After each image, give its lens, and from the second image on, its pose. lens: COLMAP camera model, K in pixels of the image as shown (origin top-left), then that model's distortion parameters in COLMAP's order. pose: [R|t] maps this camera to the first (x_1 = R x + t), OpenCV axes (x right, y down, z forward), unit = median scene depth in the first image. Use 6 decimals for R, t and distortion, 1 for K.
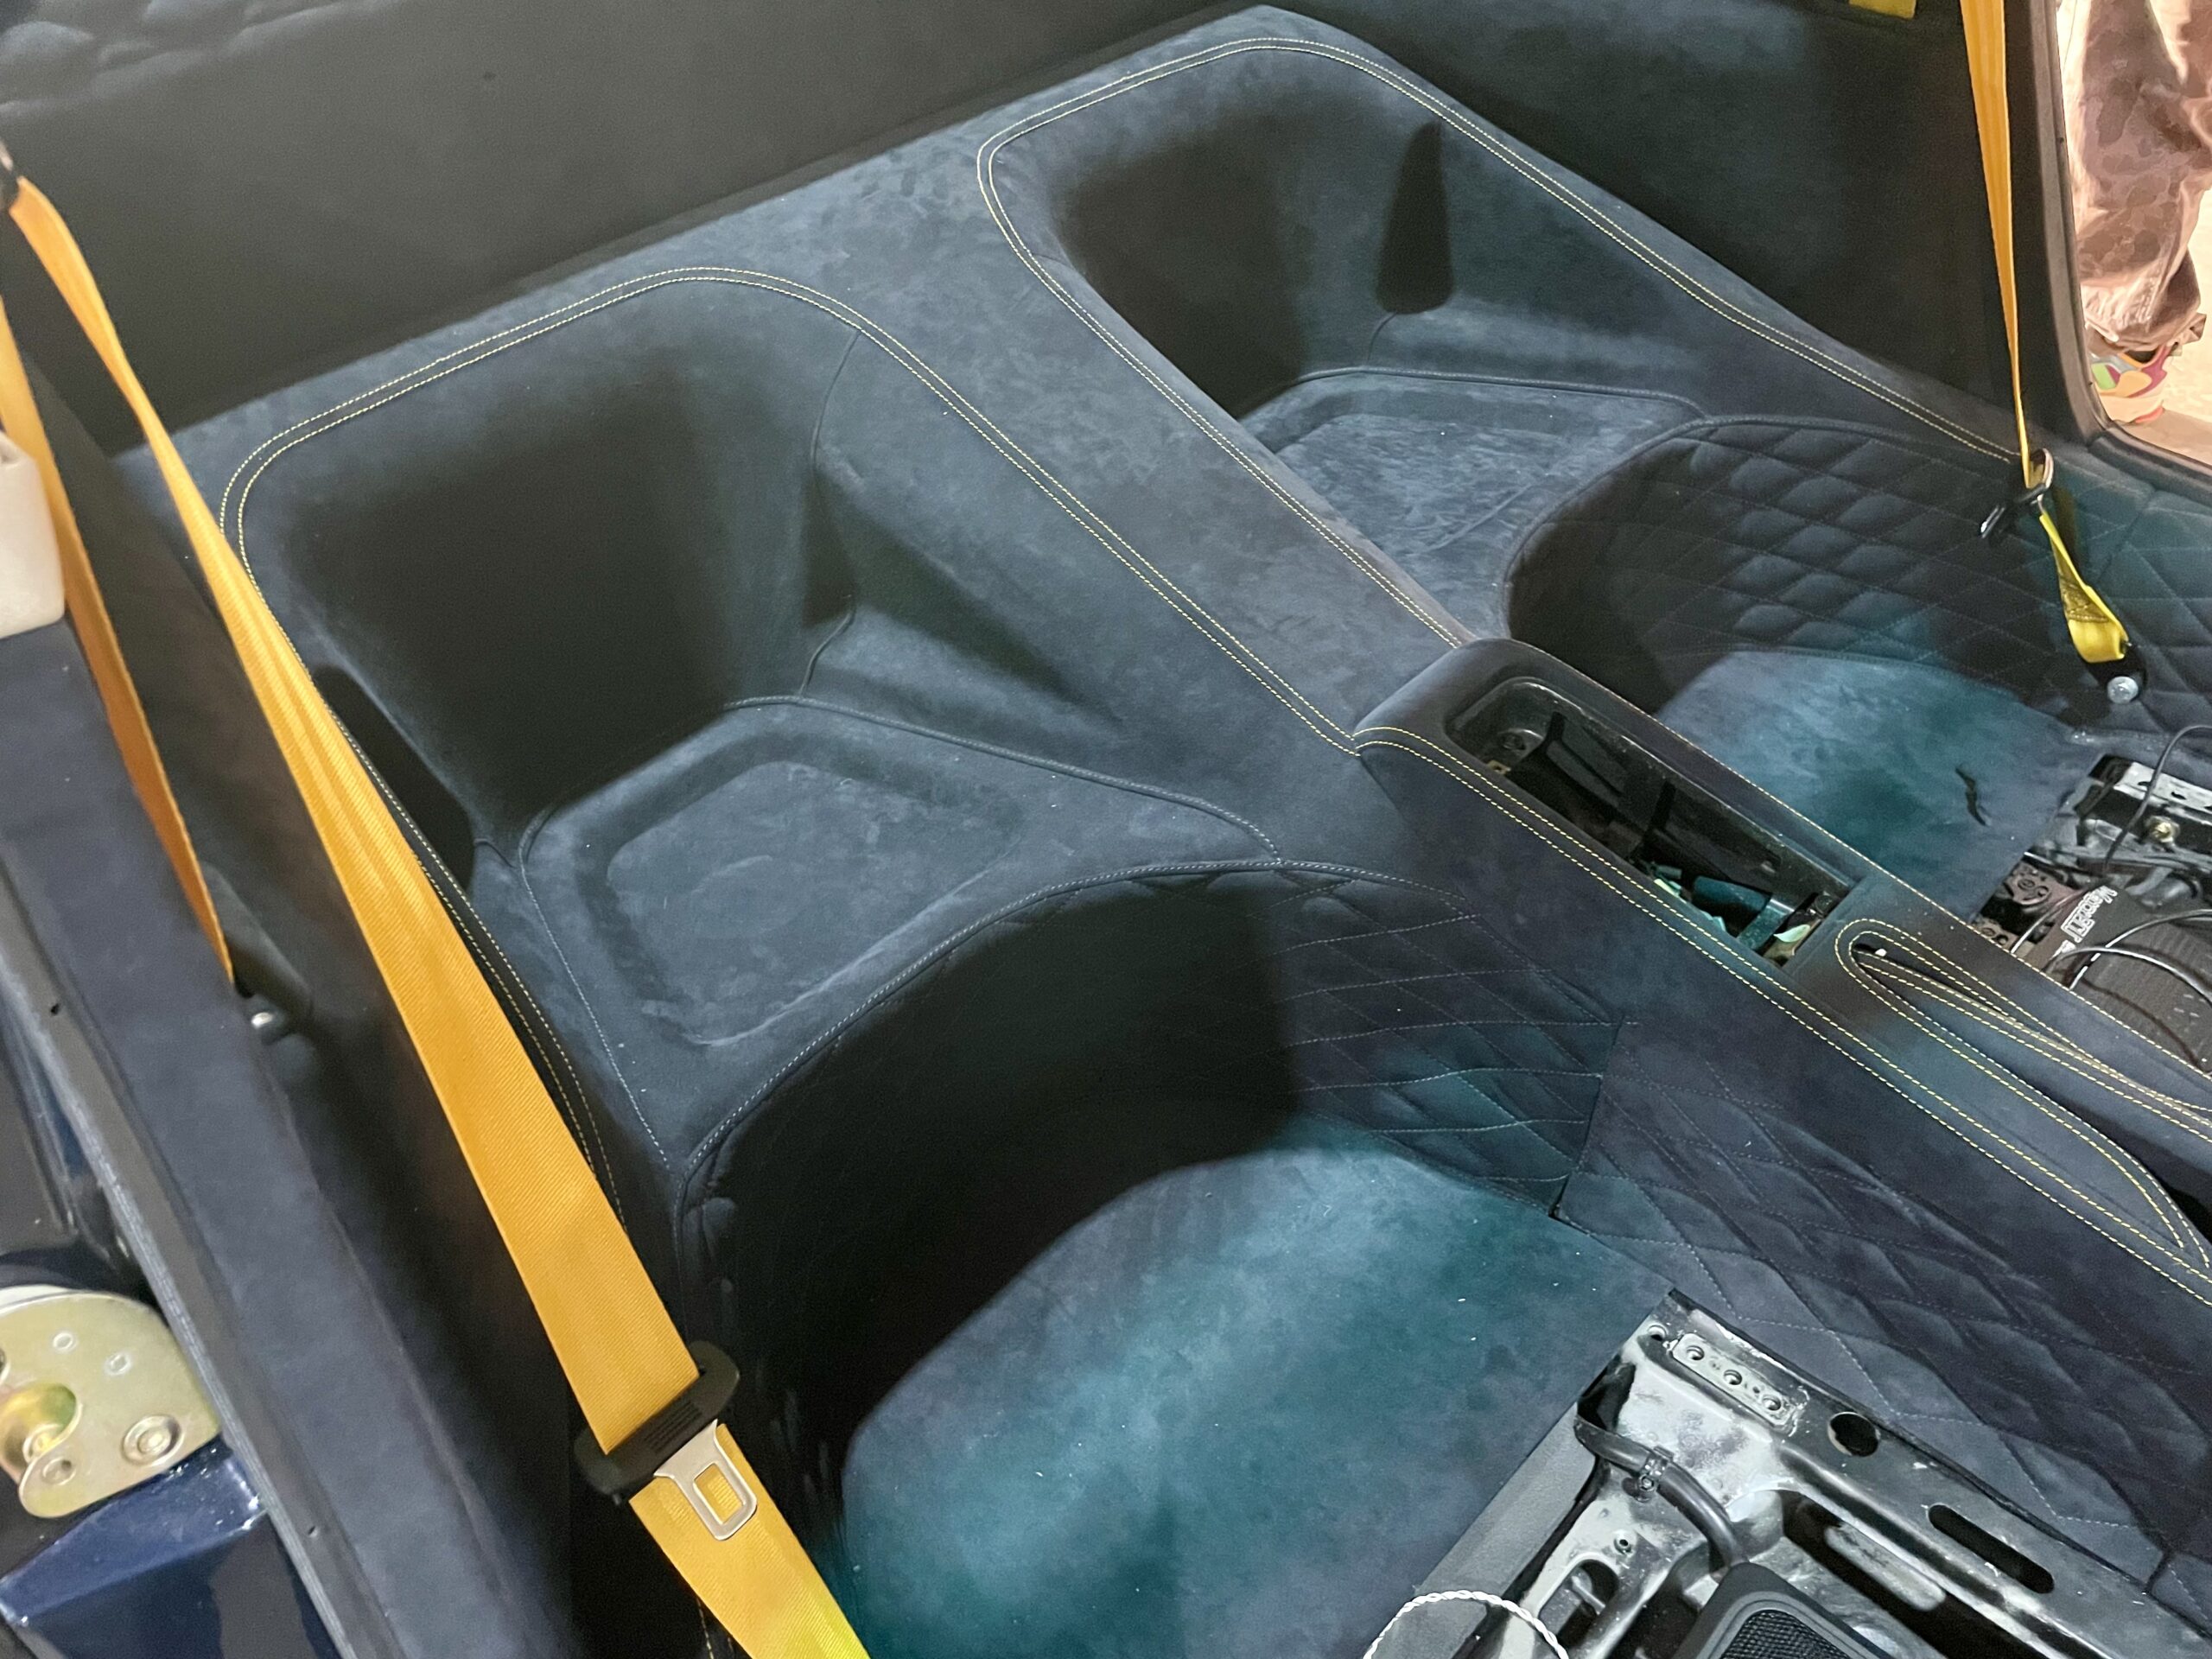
lens RADIAL K [[1690.8, 0, 1134.6], [0, 1690.8, 851.7], [0, 0, 1]] dist [0.088590, -0.123362]
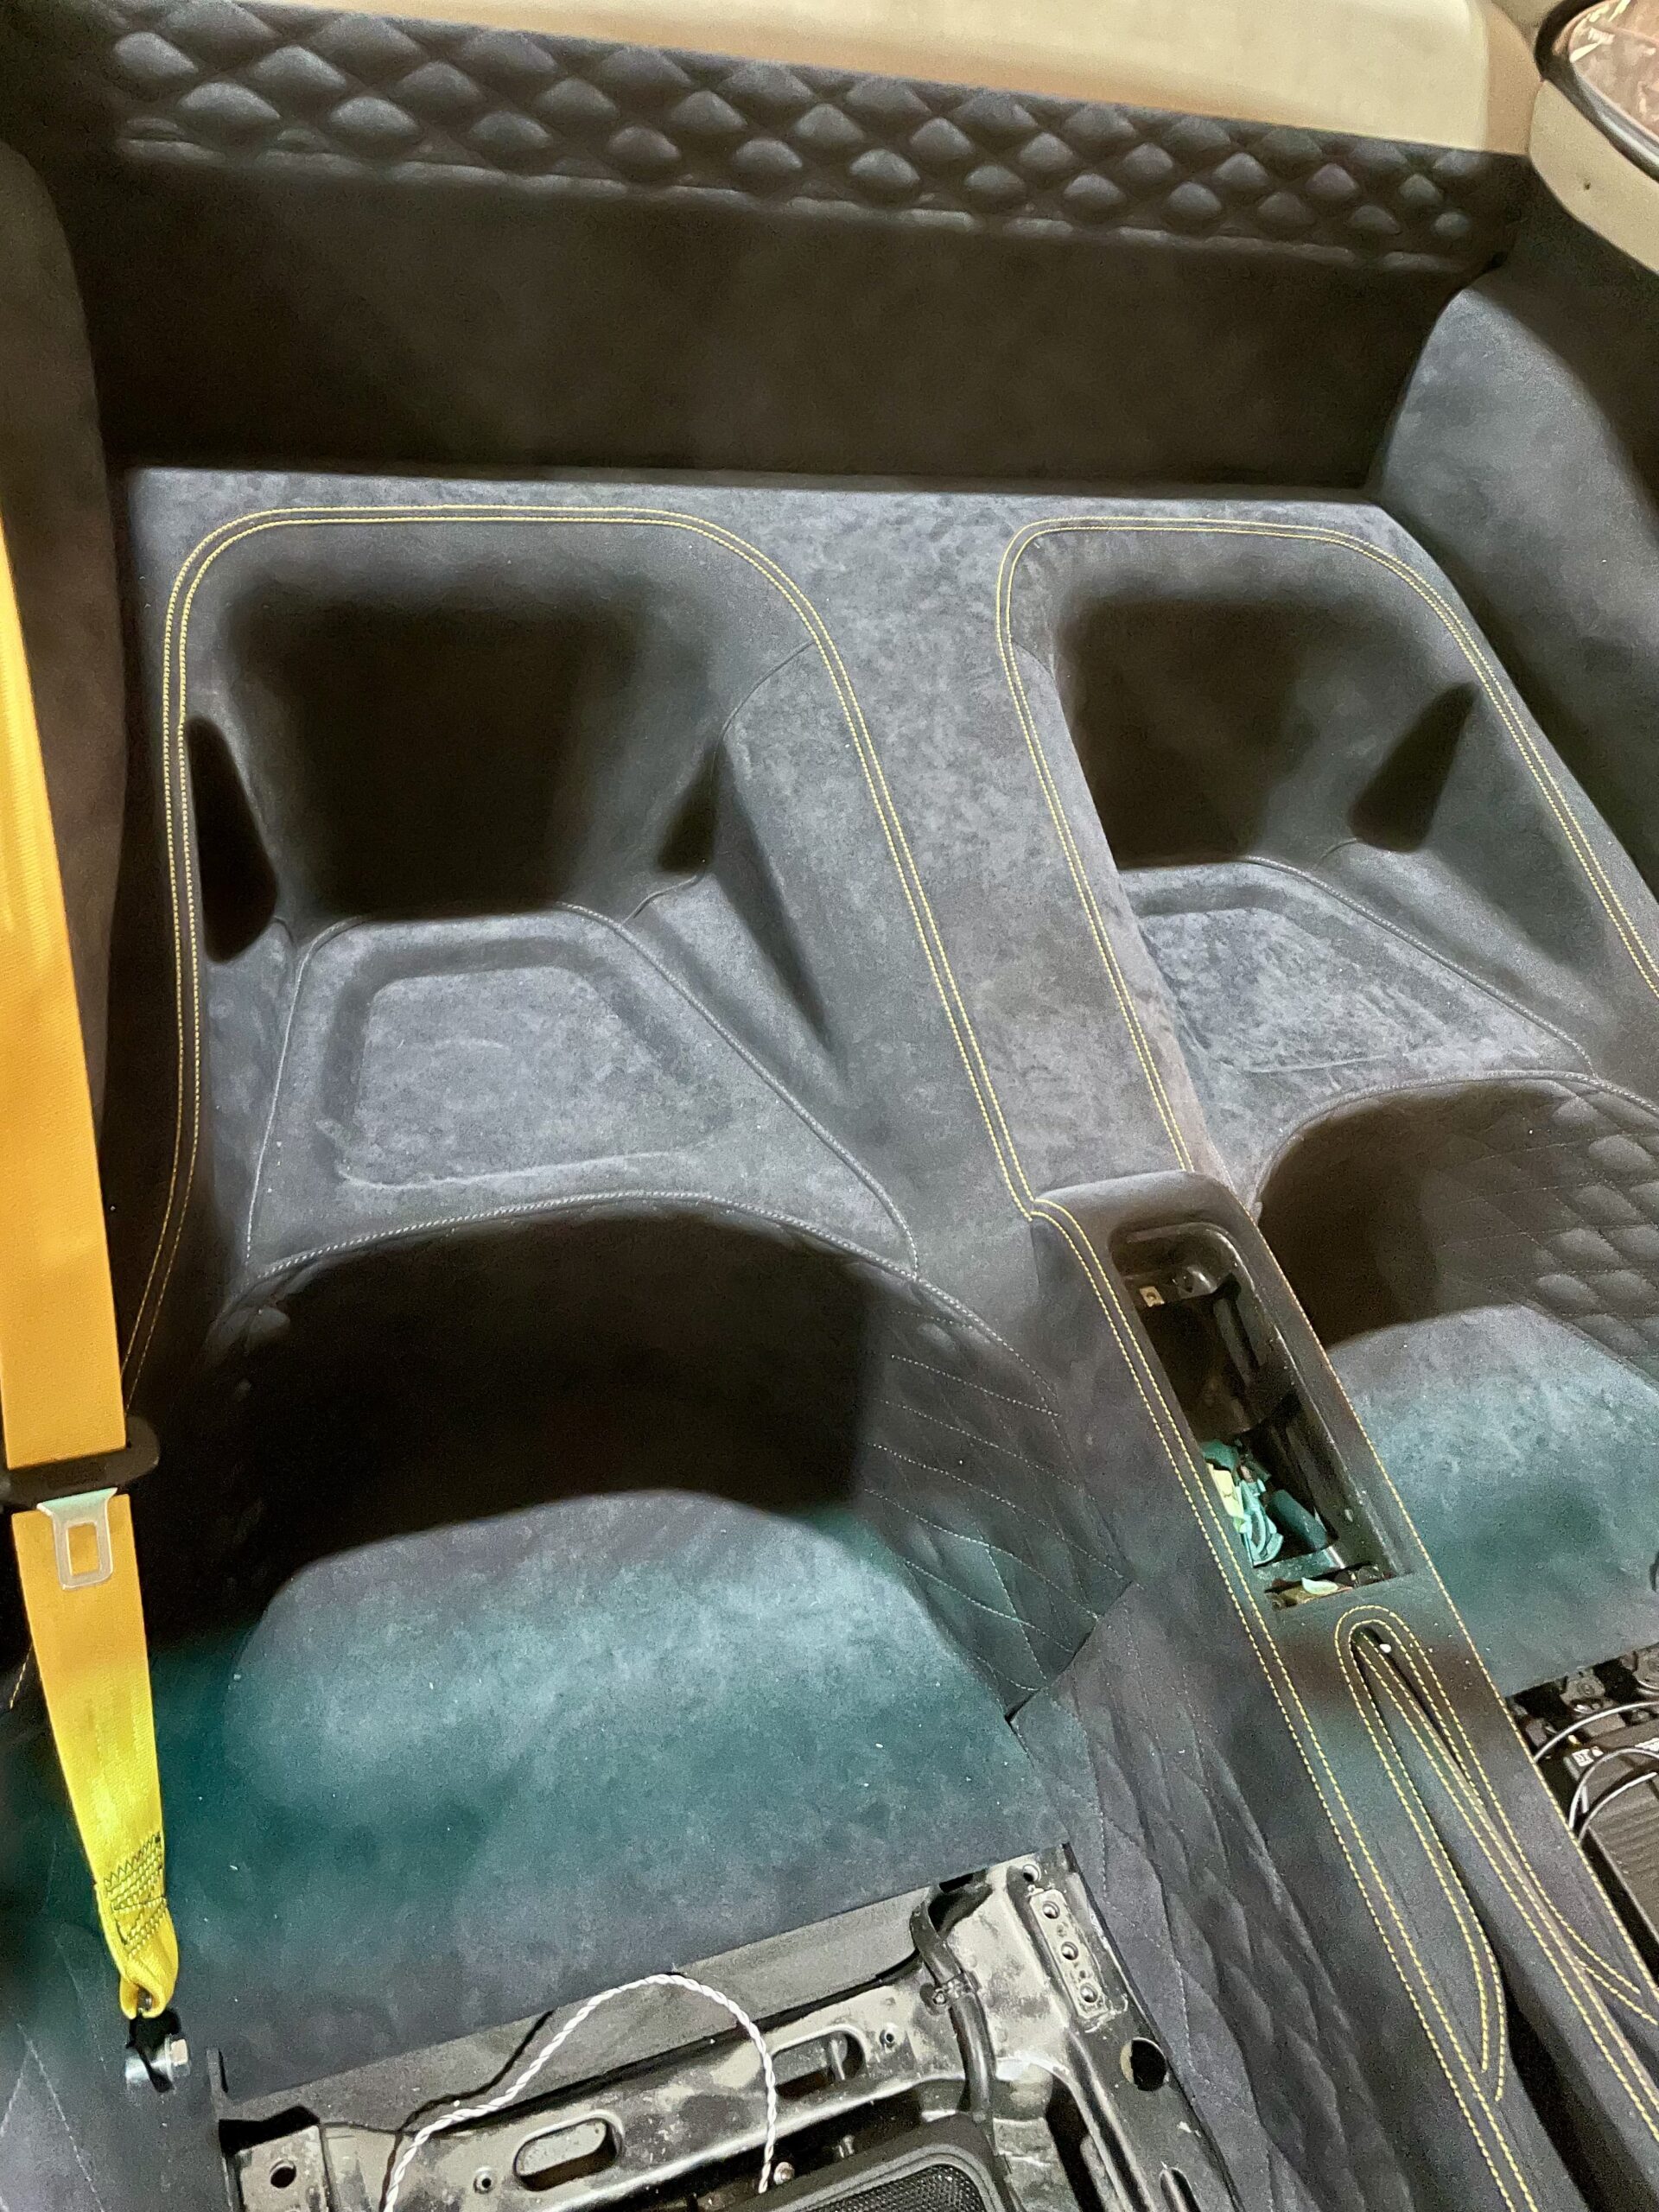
lens RADIAL K [[1690.8, 0, 821.4], [0, 1690.8, 1126.9], [0, 0, 1]] dist [0.088590, -0.123362]
pose [[0.878506, 0.455594, -0.143738, 0.131566], [-0.456465, 0.889275, 0.028806, -0.072812], [0.140947, 0.040306, 0.989196, -0.022069]]
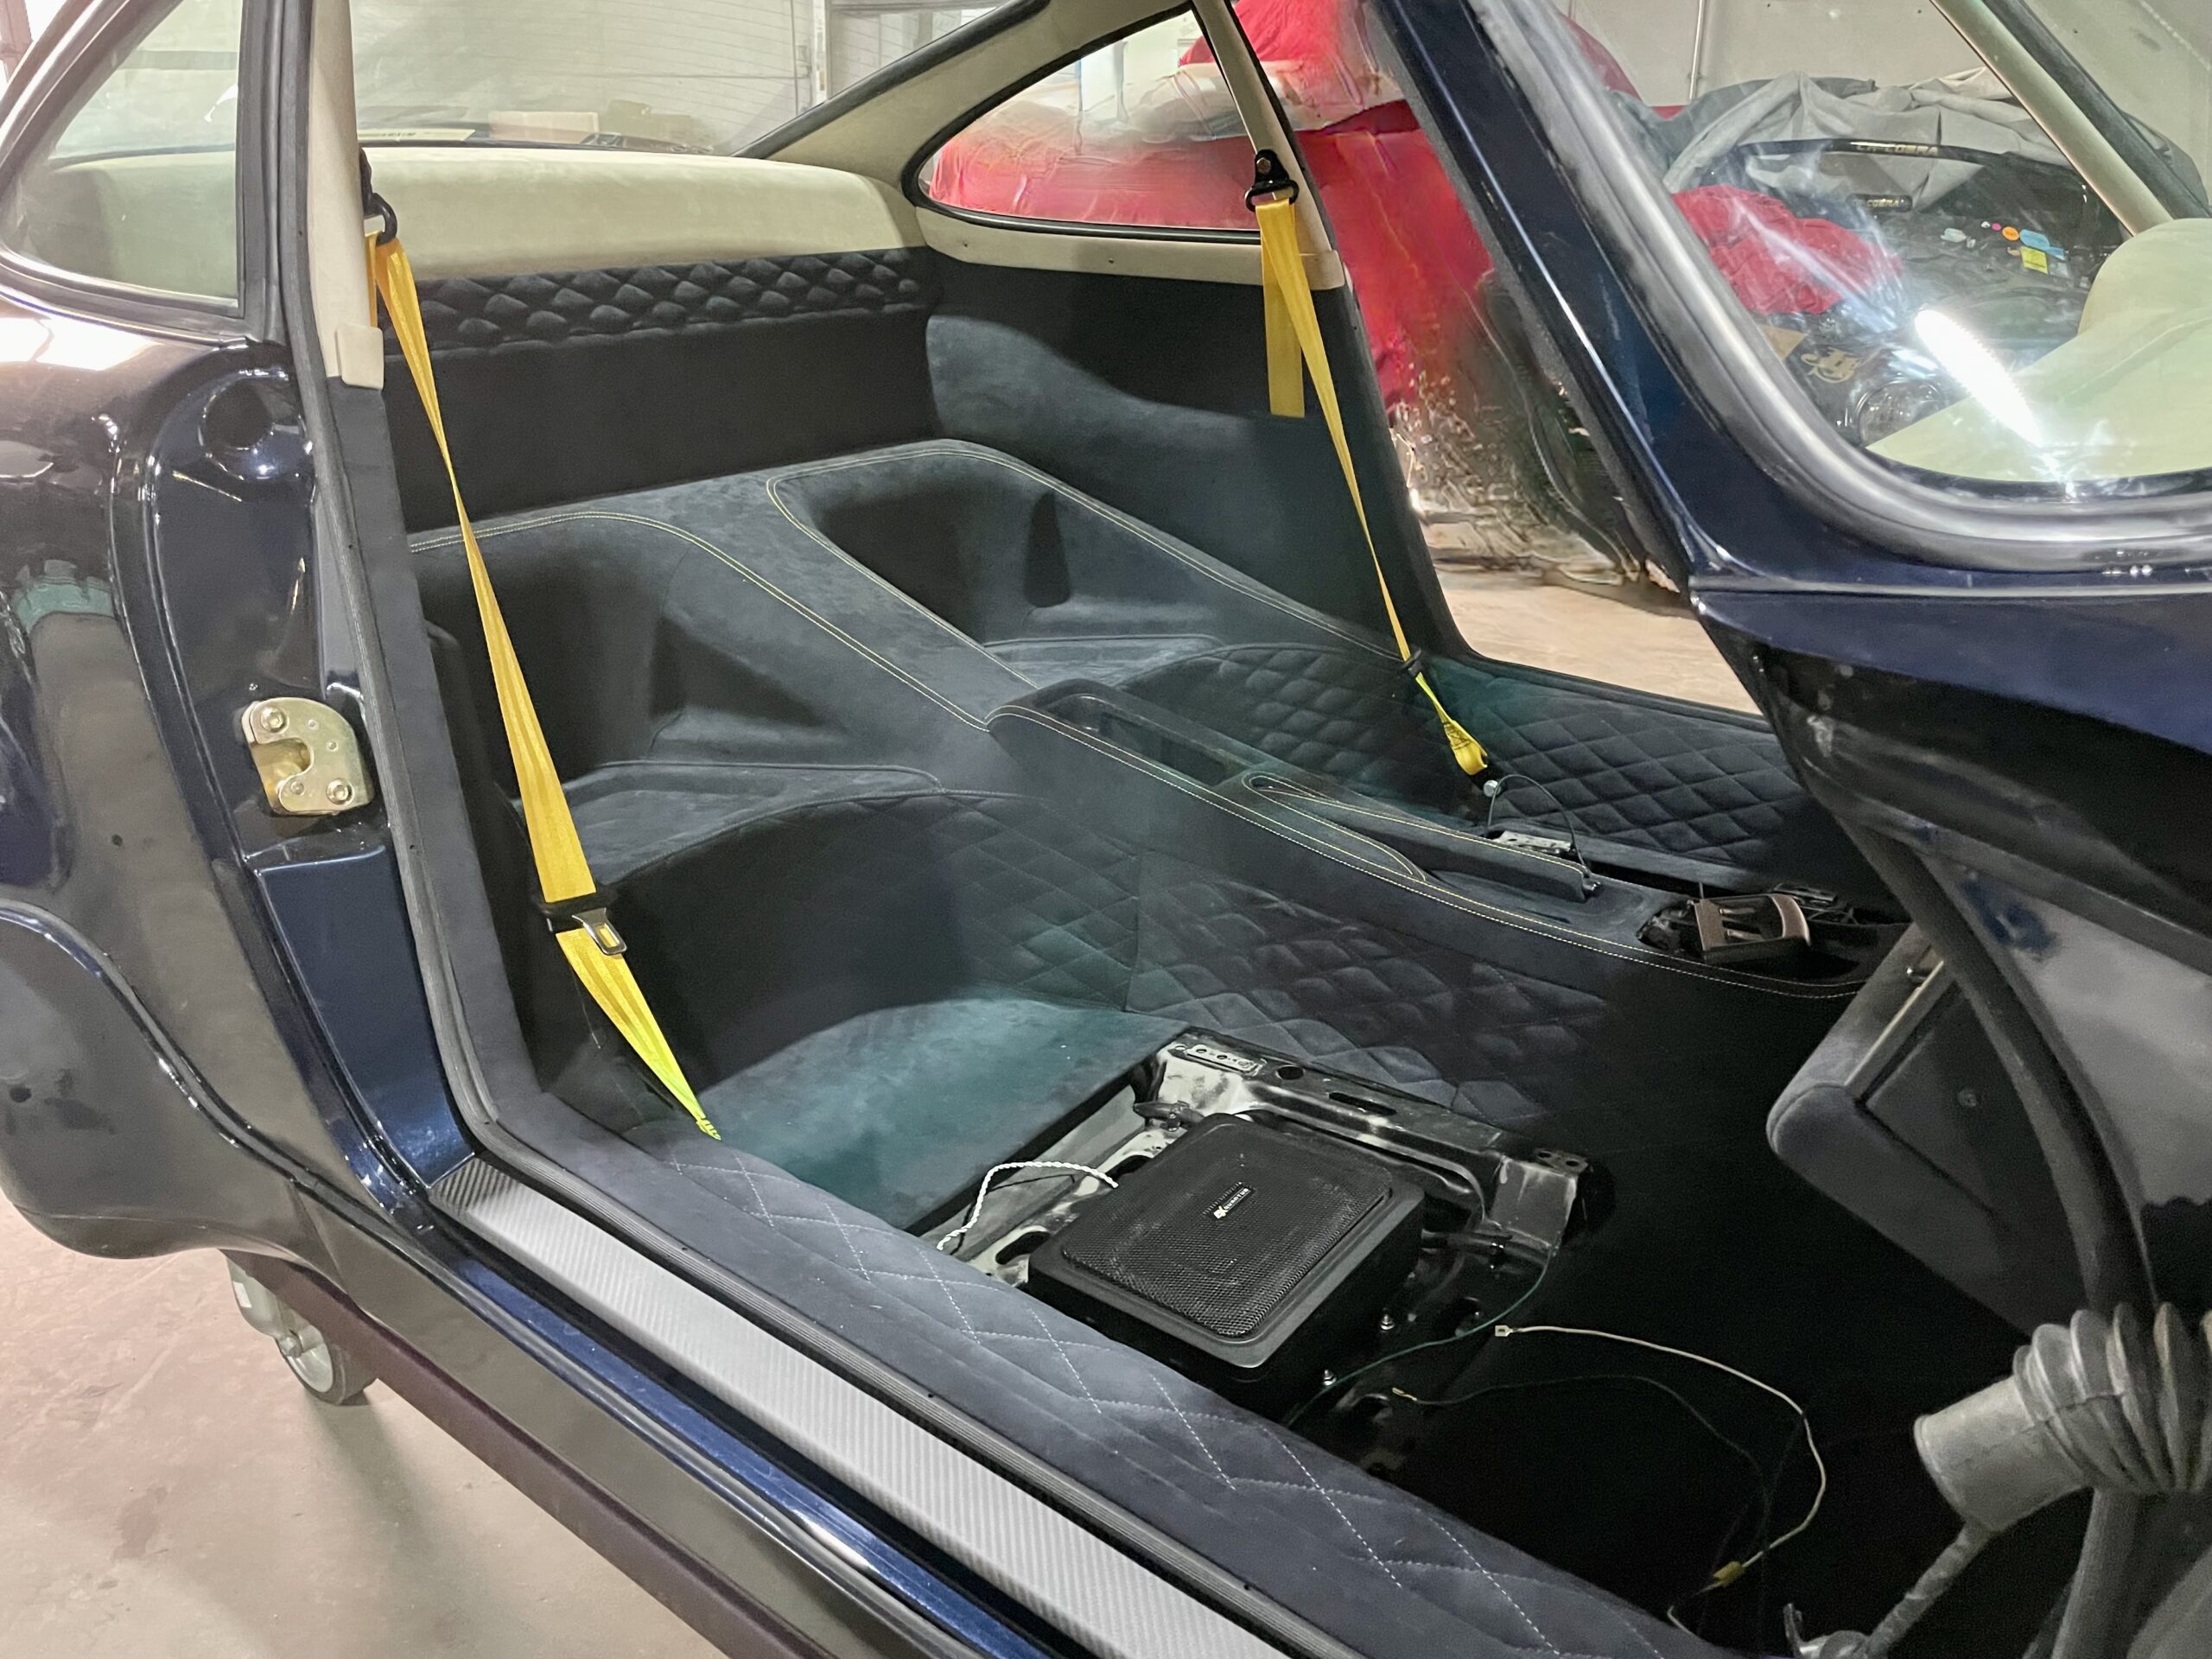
lens RADIAL K [[1690.8, 0, 1099.4], [0, 1690.8, 819.8], [0, 0, 1]] dist [0.088590, -0.123362]
pose [[0.994395, -0.016696, 0.104401, 0.060073], [0.054909, 0.925394, -0.375009, 0.621431], [-0.090351, 0.378640, 0.921124, -0.503710]]
